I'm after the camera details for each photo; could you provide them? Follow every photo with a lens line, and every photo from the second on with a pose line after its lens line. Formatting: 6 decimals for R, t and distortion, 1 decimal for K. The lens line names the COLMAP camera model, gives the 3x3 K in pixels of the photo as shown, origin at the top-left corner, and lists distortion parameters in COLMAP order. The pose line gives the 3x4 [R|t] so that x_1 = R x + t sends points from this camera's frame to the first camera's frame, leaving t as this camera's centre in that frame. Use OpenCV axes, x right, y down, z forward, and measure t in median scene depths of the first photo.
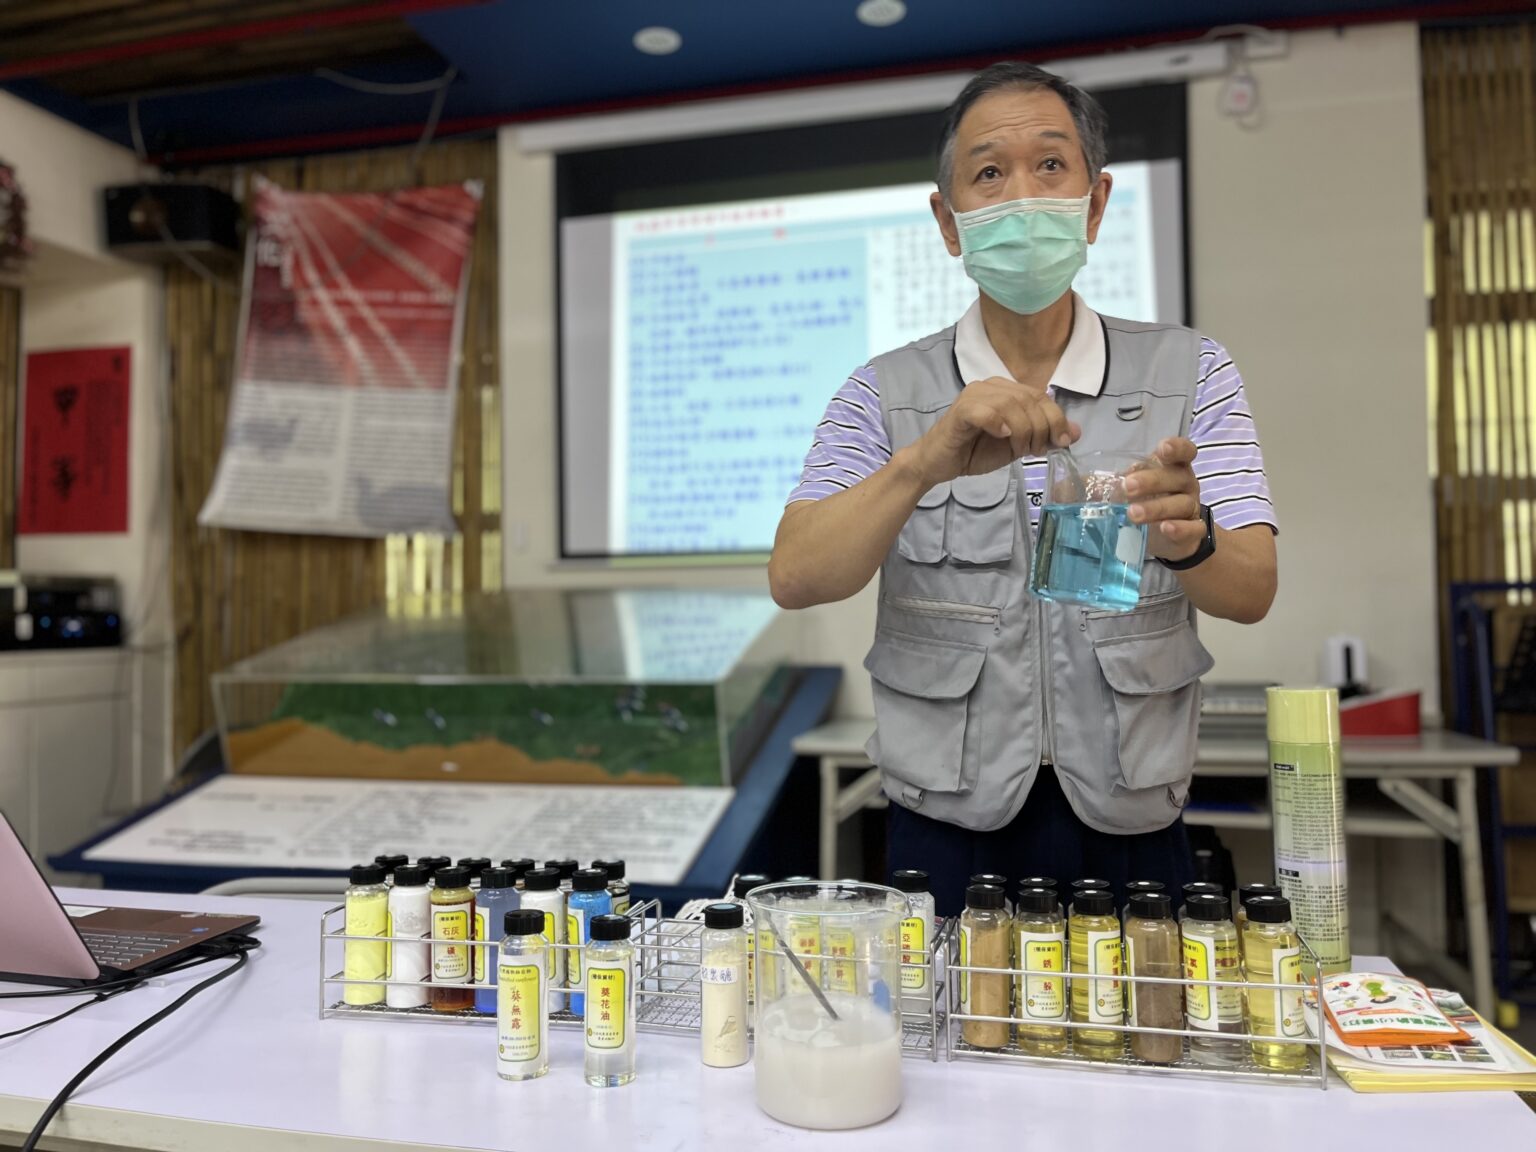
lens RADIAL K [[1159.3, 0, 774.1], [0, 1159.3, 564.8], [0, 0, 1]] dist [0.100648, -0.156445]
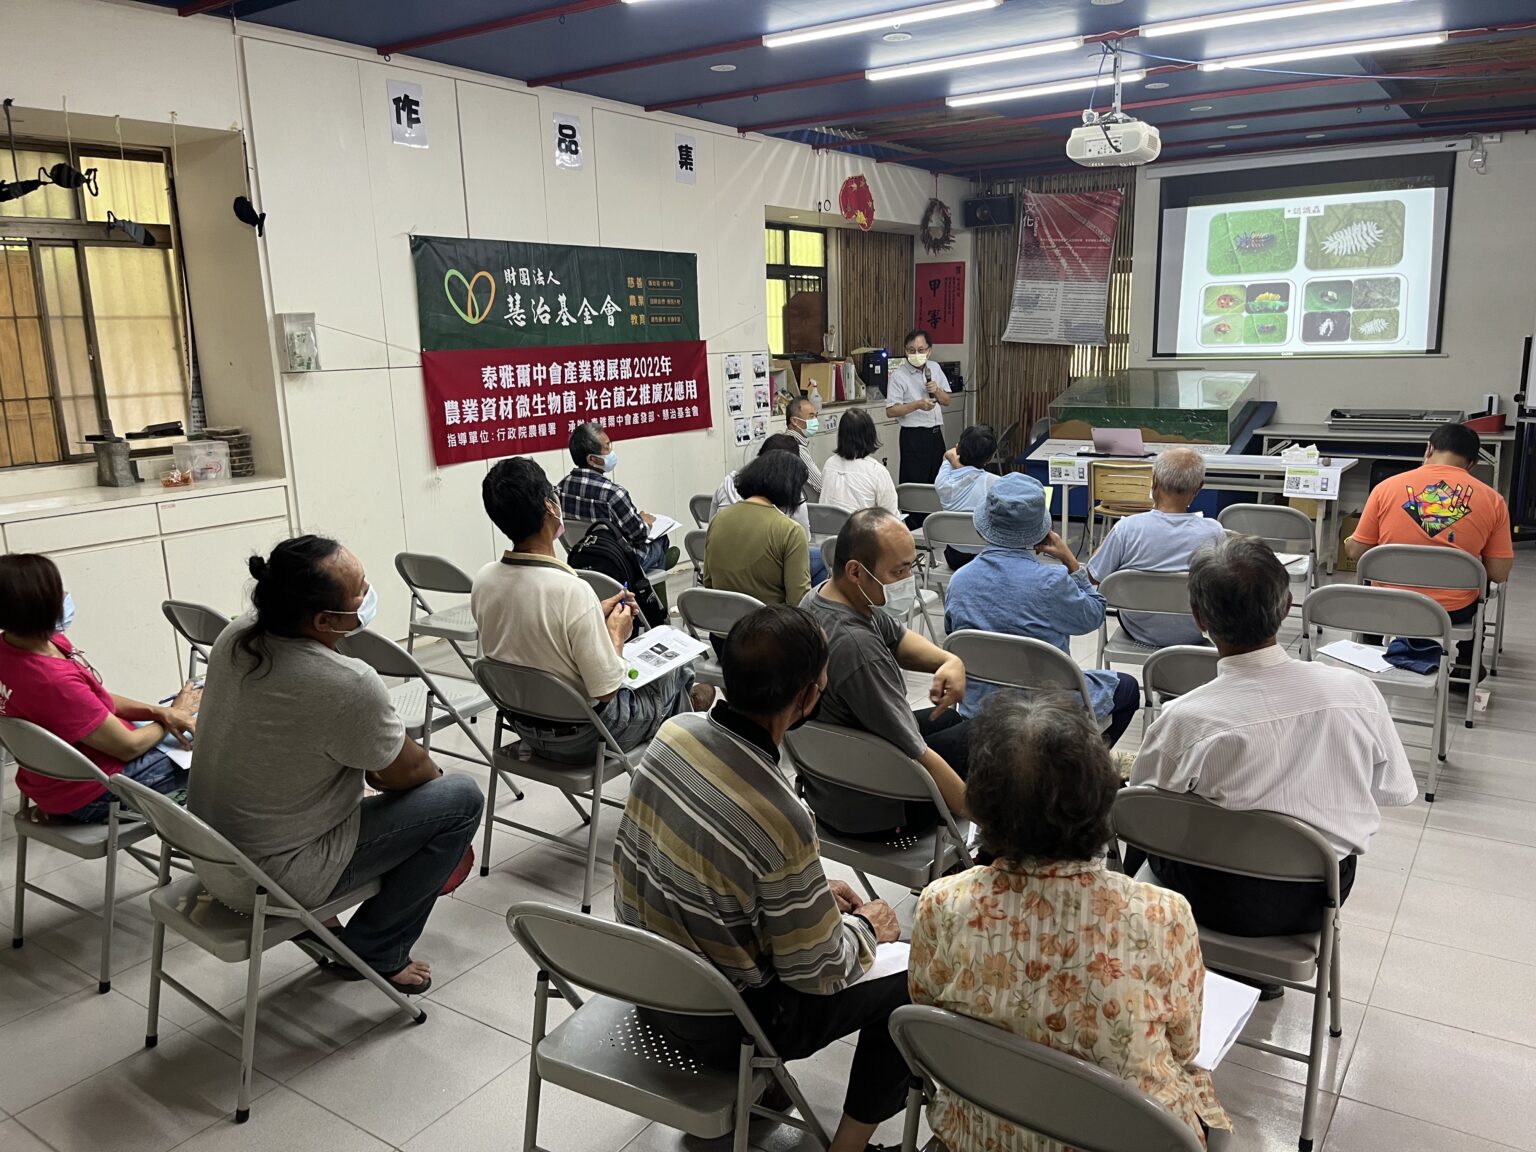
lens RADIAL K [[1176.7, 0, 768.9], [0, 1176.7, 597.5], [0, 0, 1]] dist [-0.008125, -0.002118]
pose [[0.936354, 0.065792, -0.344837, -0.055528], [0.028160, 0.965040, 0.260587, -0.171184], [0.349926, -0.253713, 0.901766, -1.530719]]
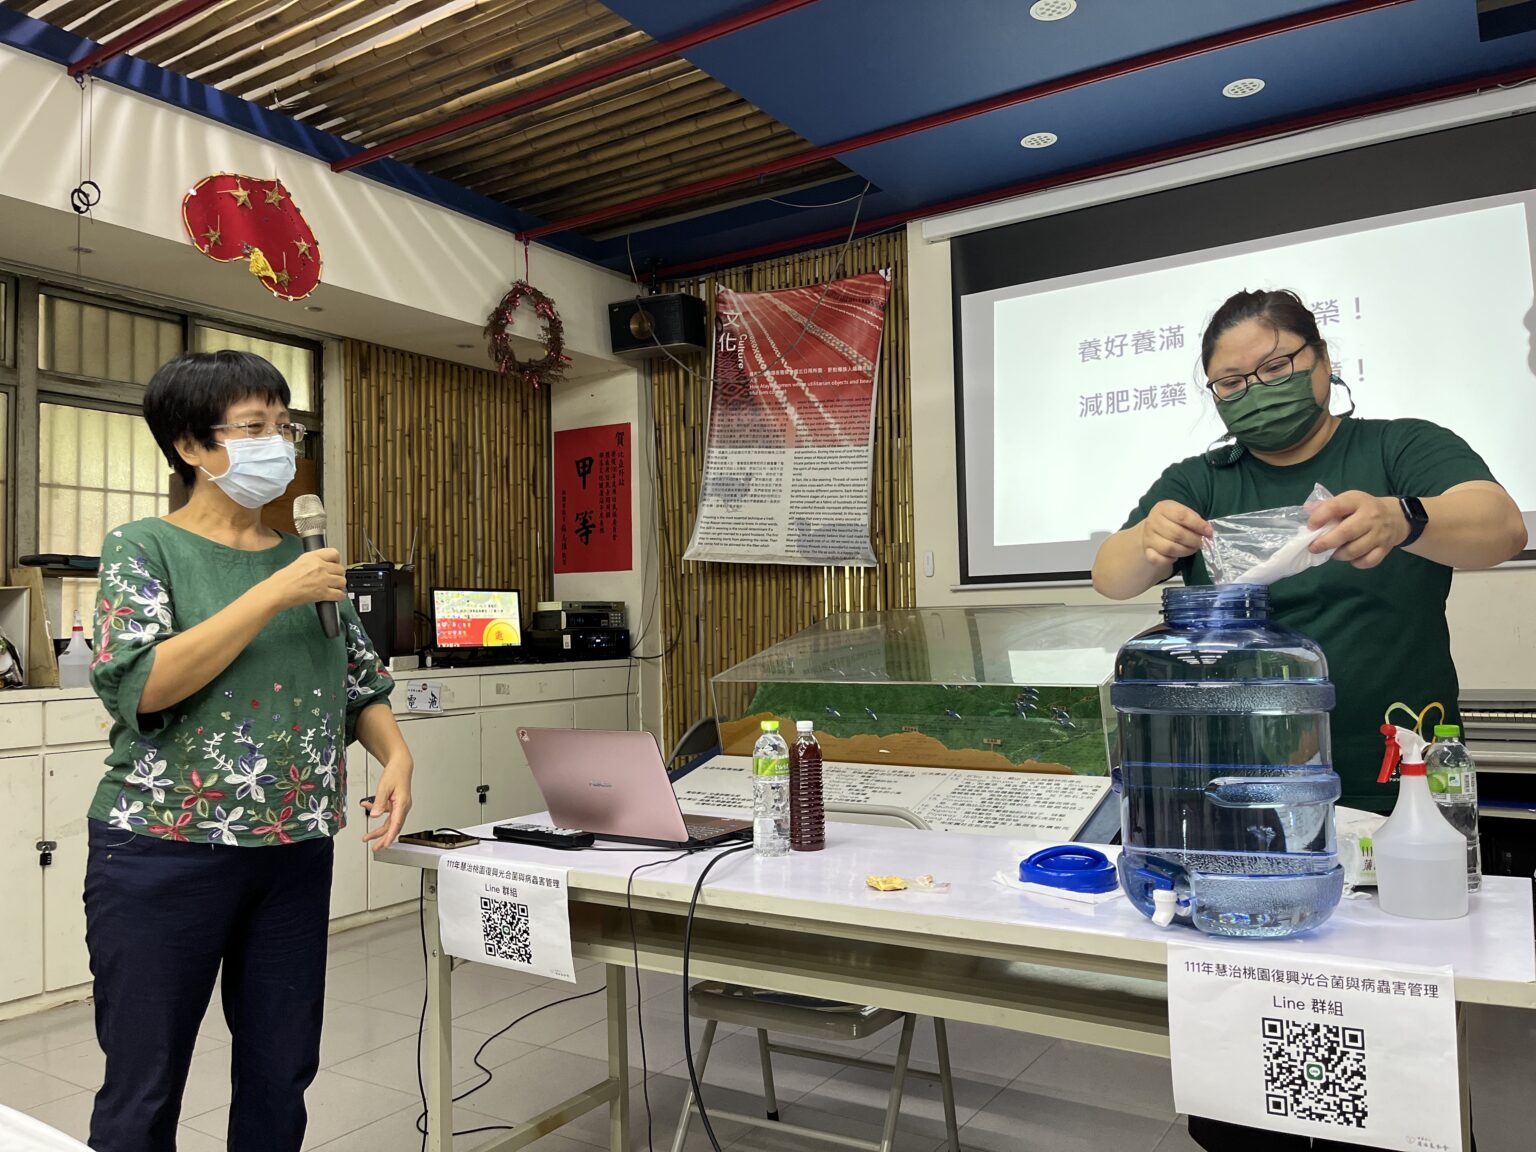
lens RADIAL K [[1159.3, 0, 774.1], [0, 1159.3, 564.8], [0, 0, 1]] dist [0.100648, -0.156445]
pose [[0.943863, -0.026822, -0.329246, 0.021762], [0.023550, 0.999626, -0.013922, -0.010079], [0.329496, 0.005386, 0.944142, -0.161242]]
